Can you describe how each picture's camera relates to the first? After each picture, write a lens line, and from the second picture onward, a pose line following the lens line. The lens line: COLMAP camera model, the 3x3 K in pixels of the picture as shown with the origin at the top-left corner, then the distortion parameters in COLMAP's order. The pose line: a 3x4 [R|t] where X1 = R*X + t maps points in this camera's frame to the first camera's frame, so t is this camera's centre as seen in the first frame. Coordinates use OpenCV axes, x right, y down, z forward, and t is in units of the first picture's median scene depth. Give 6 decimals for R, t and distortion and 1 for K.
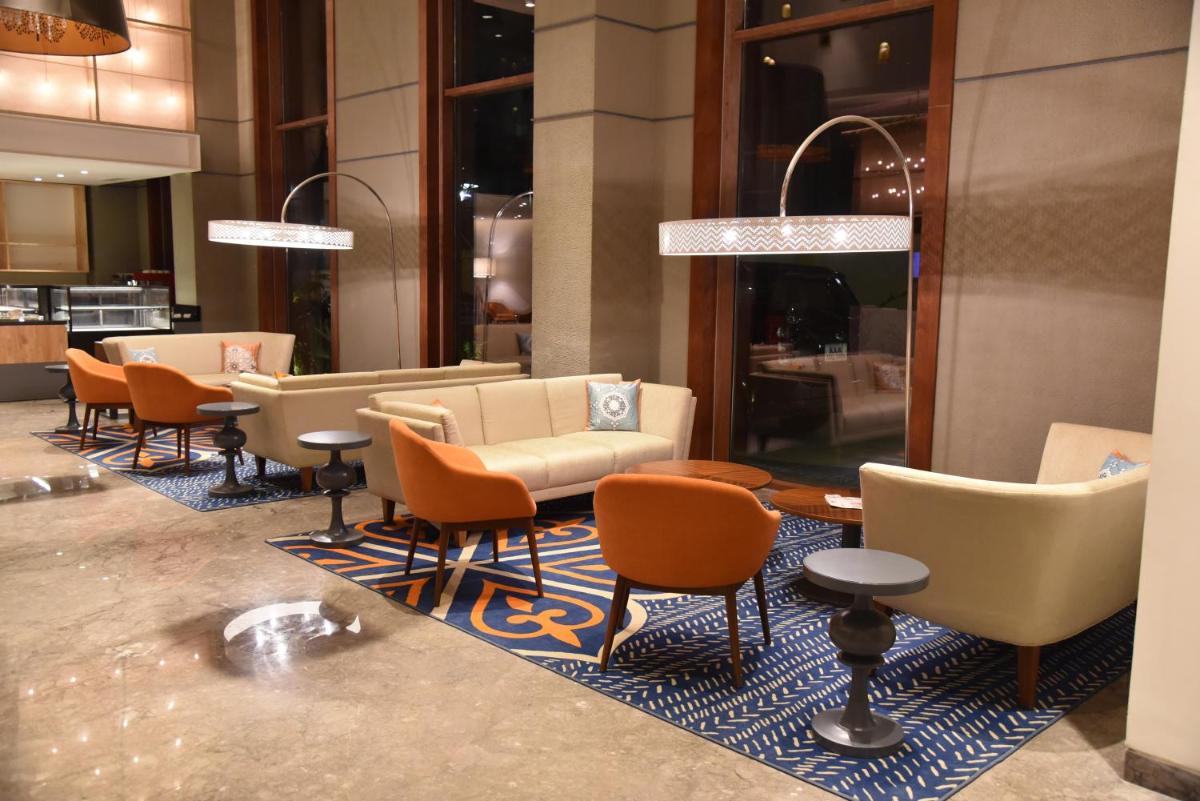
lens RADIAL K [[1052.9, 0, 597.1], [0, 1052.9, 398.9], [0, 0, 1]] dist [0.018874, 0.011289]
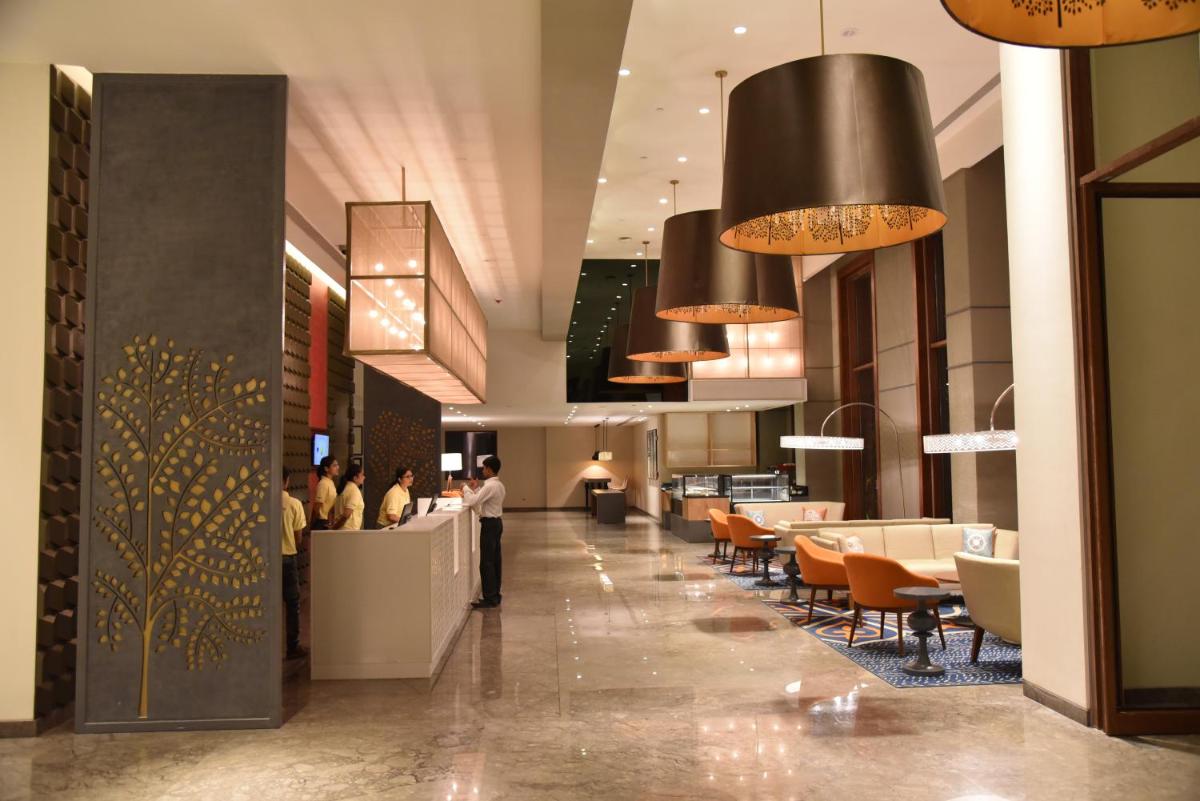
lens RADIAL K [[1052.9, 0, 599.1], [0, 1052.9, 399.0], [0, 0, 1]] dist [0.018874, 0.011289]
pose [[0.770154, -0.062431, -0.634796, 0.419312], [-0.049807, 0.986274, -0.157426, 0.049921], [0.635911, 0.152860, 0.756473, -0.428789]]
